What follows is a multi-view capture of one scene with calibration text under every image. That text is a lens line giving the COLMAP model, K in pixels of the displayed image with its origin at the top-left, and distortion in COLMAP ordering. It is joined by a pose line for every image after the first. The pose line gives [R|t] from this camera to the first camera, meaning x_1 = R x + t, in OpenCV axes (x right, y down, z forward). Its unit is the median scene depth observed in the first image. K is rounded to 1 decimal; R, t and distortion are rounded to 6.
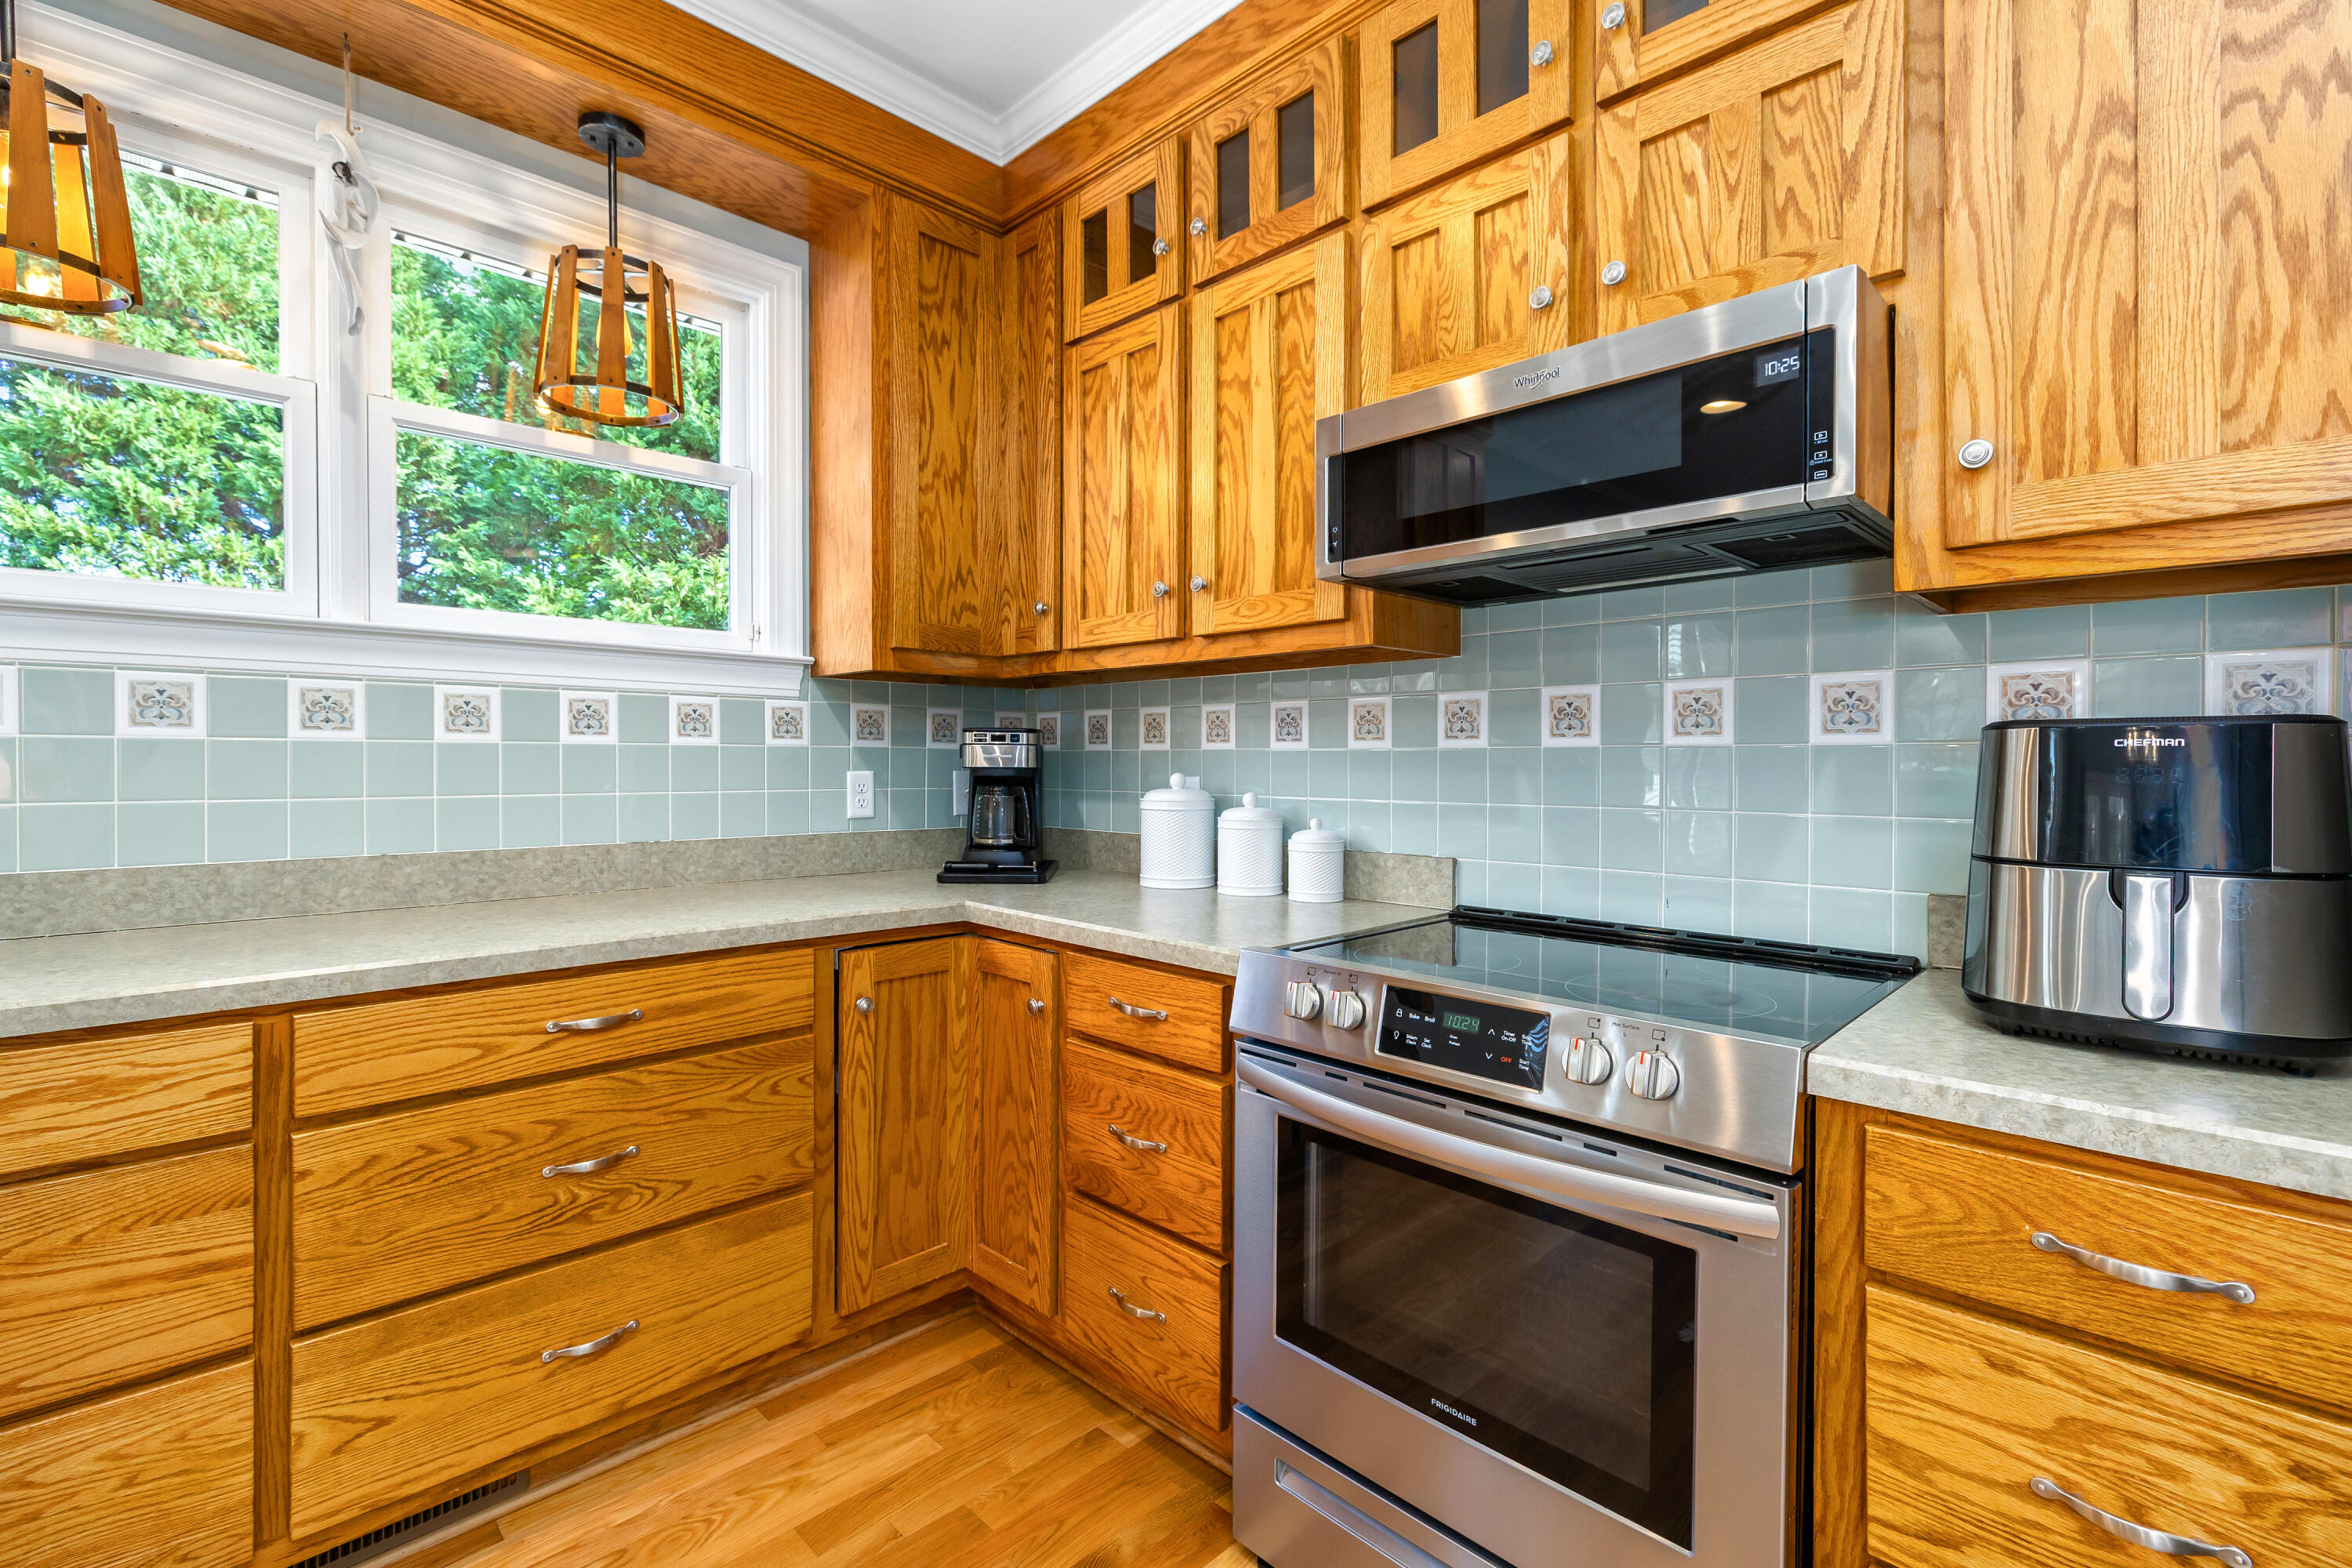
lens RADIAL K [[1030.8, 0, 1190.7], [0, 1030.8, 775.0], [0, 0, 1]] dist [0.000131, 0.000370]
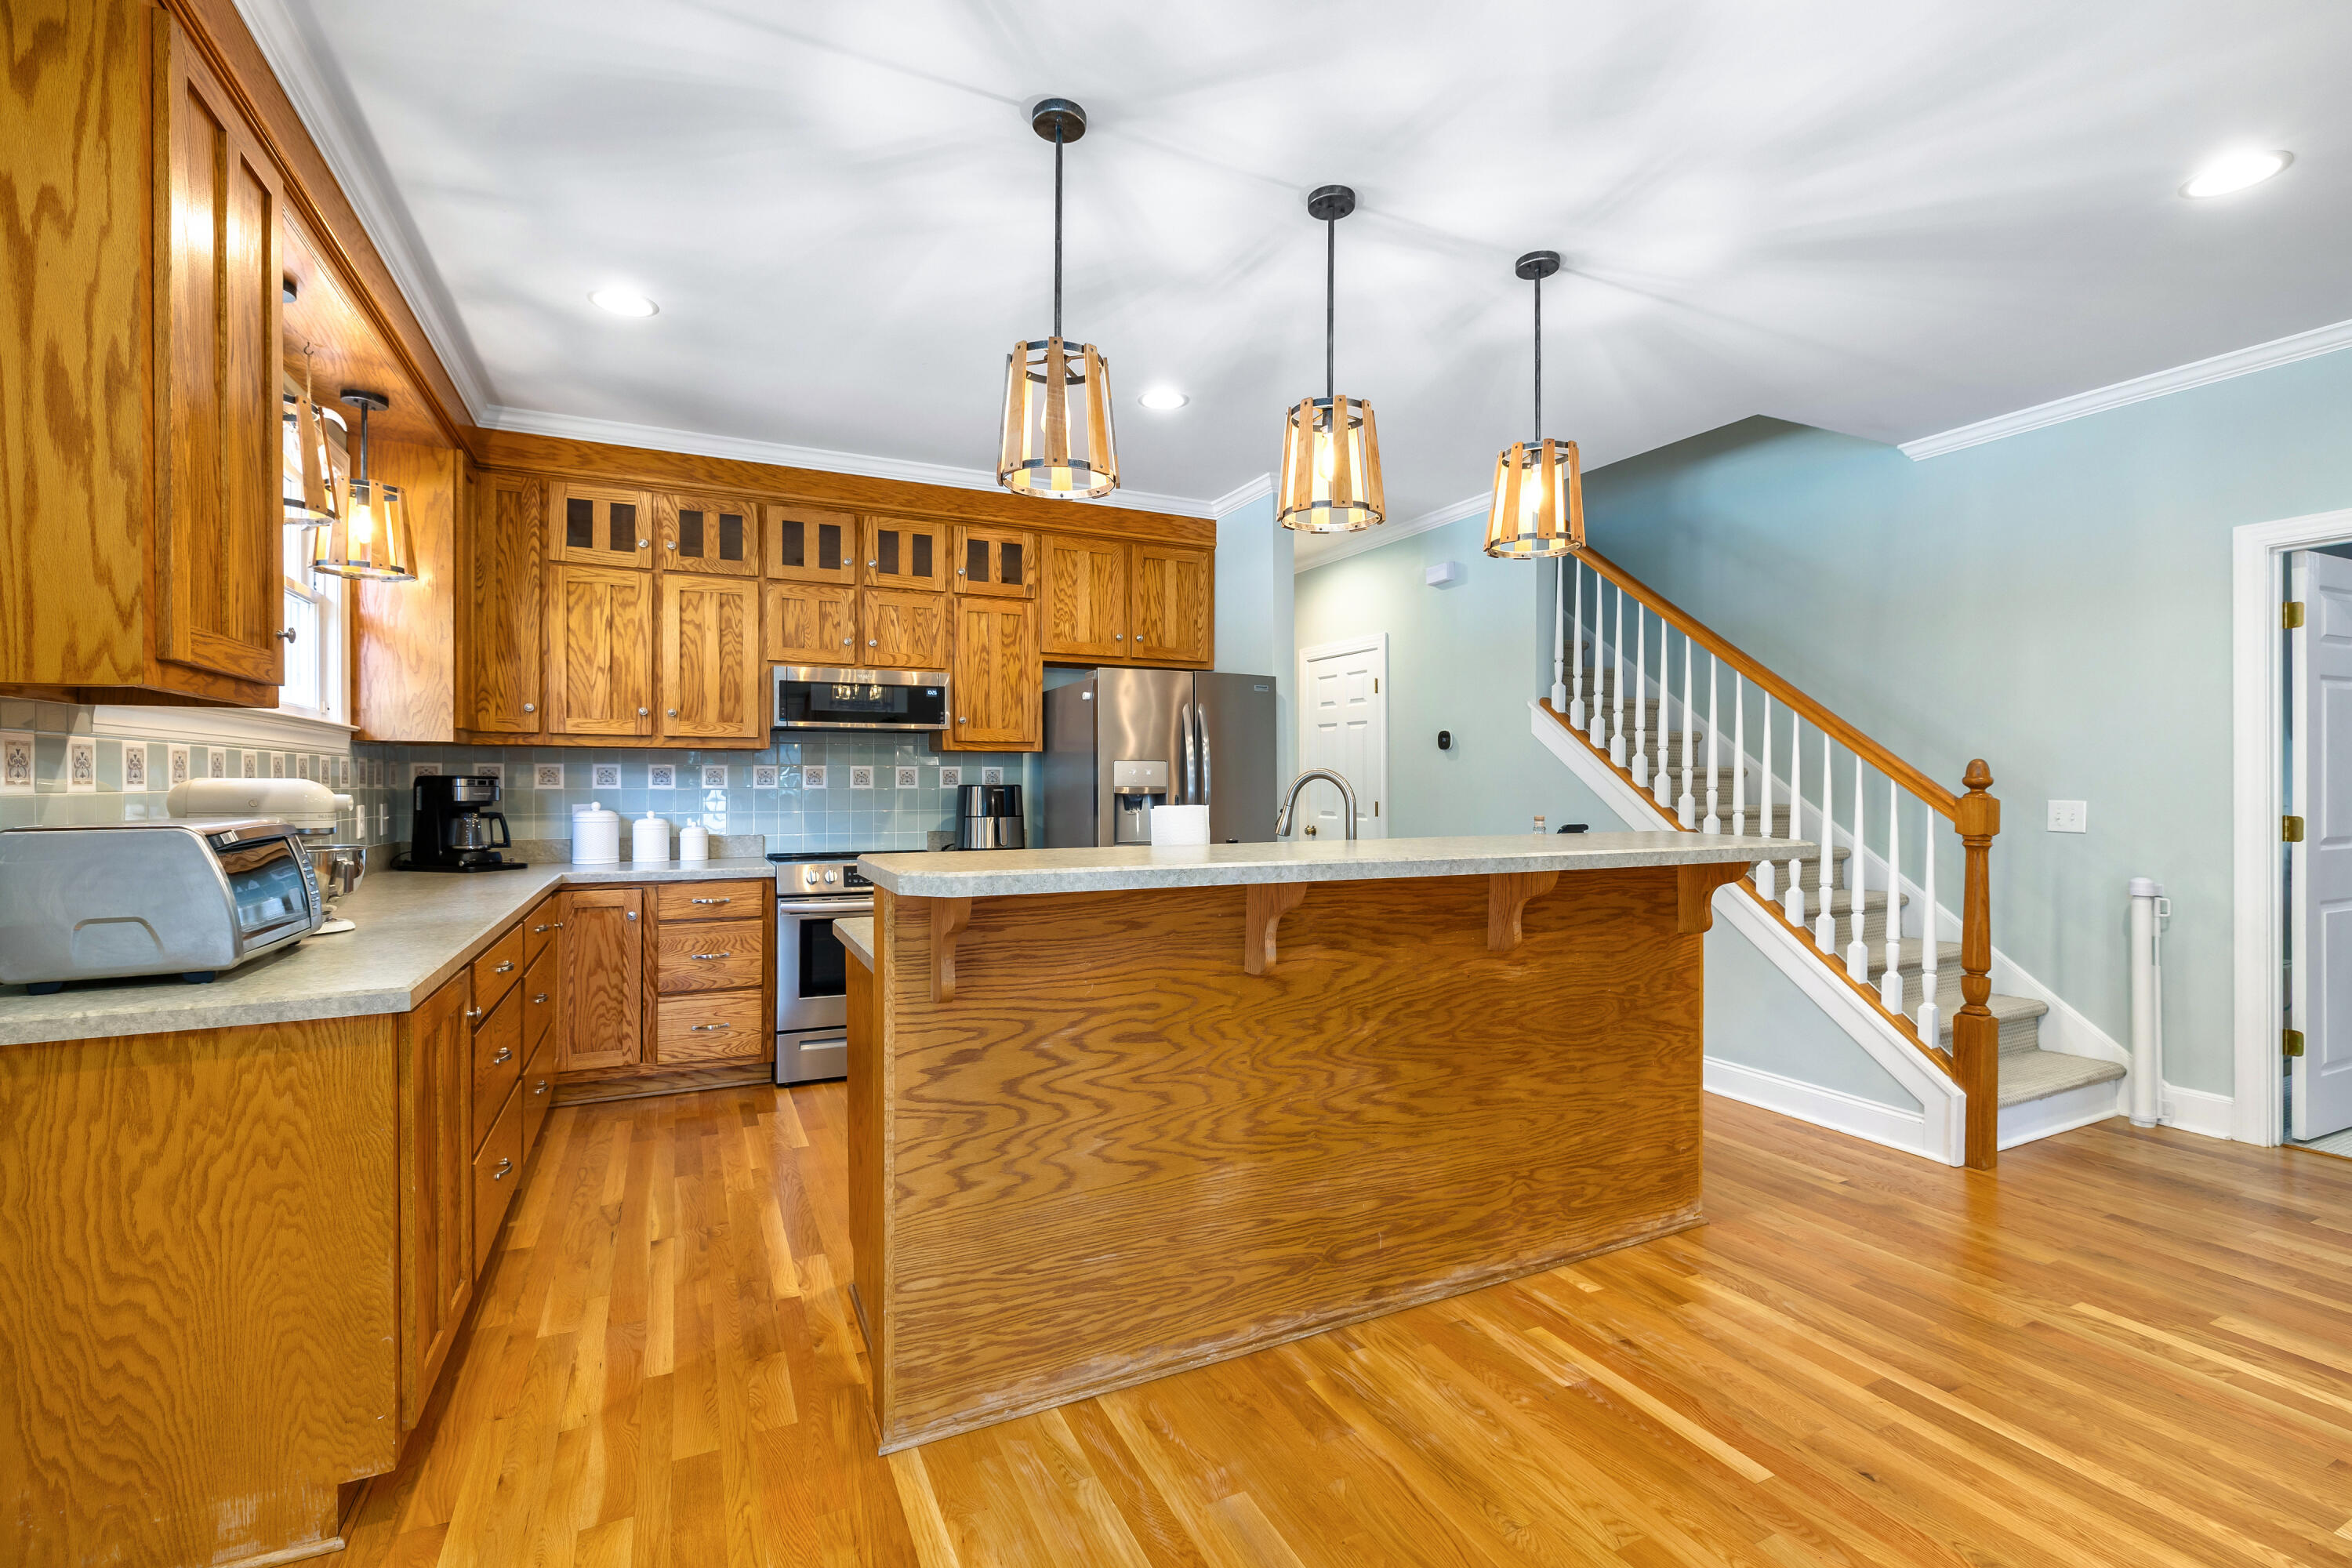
lens RADIAL K [[1030.8, 0, 1179.3], [0, 1030.8, 783.1], [0, 0, 1]] dist [0.000131, 0.000370]
pose [[0.335384, -0.004393, 0.942071, -1.681508], [0.012330, 0.999924, 0.000273, -0.028089], [-0.942001, 0.011525, 0.335413, -0.712505]]
